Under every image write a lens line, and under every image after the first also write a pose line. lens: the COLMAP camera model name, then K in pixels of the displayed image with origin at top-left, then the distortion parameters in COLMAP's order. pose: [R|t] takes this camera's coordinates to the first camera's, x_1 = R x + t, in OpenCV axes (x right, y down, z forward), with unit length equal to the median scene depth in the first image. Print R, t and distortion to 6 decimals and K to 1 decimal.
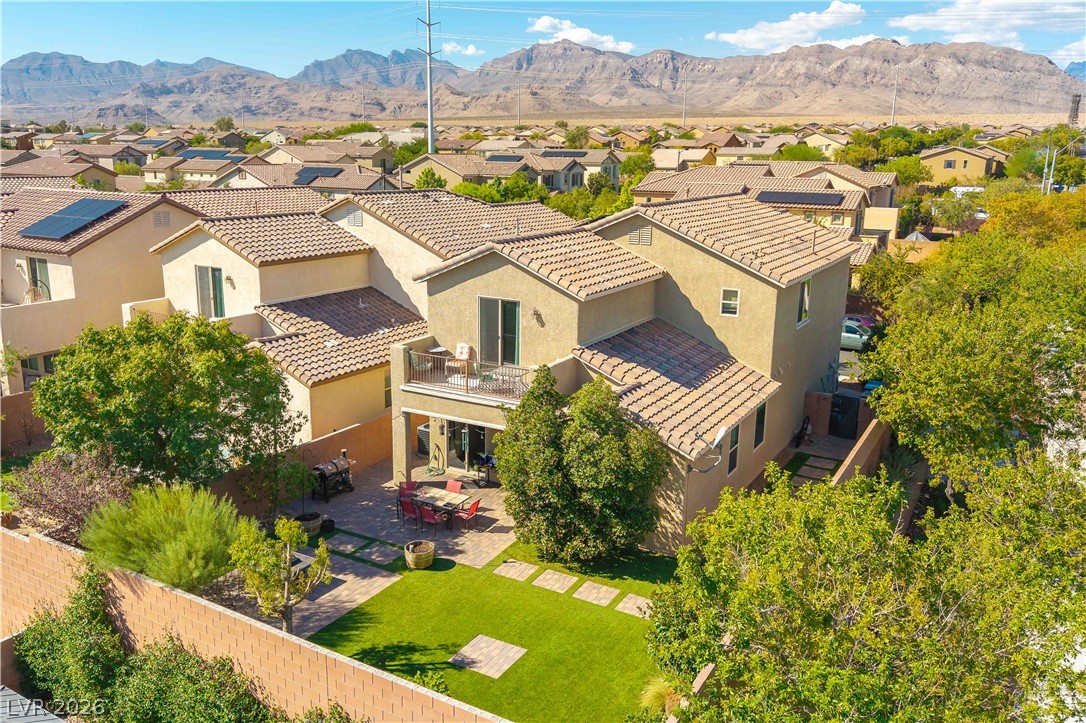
lens RADIAL K [[850.7, 0, 541.6], [0, 850.7, 337.7], [0, 0, 1]] dist [0.006857, -0.003211]
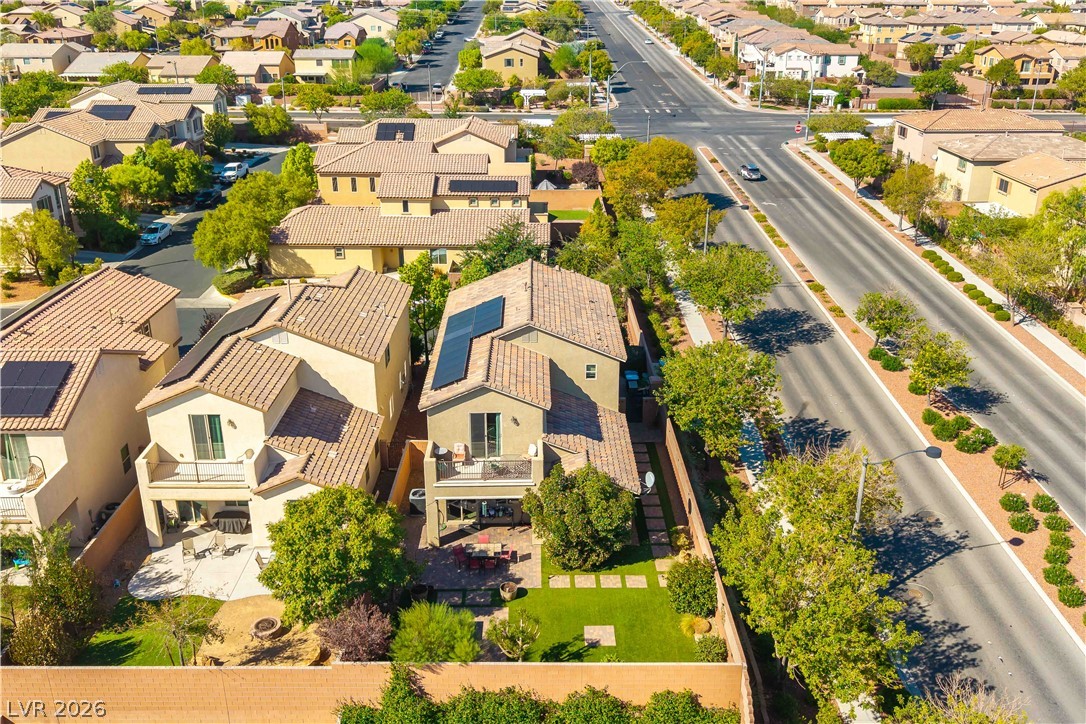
lens RADIAL K [[882.6, 0, 543.0], [0, 882.6, 362.0], [0, 0, 1]] dist [0.097564, -0.262095]
pose [[0.858364, -0.201302, 0.471898, -0.710937], [0.108743, 0.970295, 0.216108, -0.480366], [-0.501384, -0.134184, 0.854757, -0.406330]]
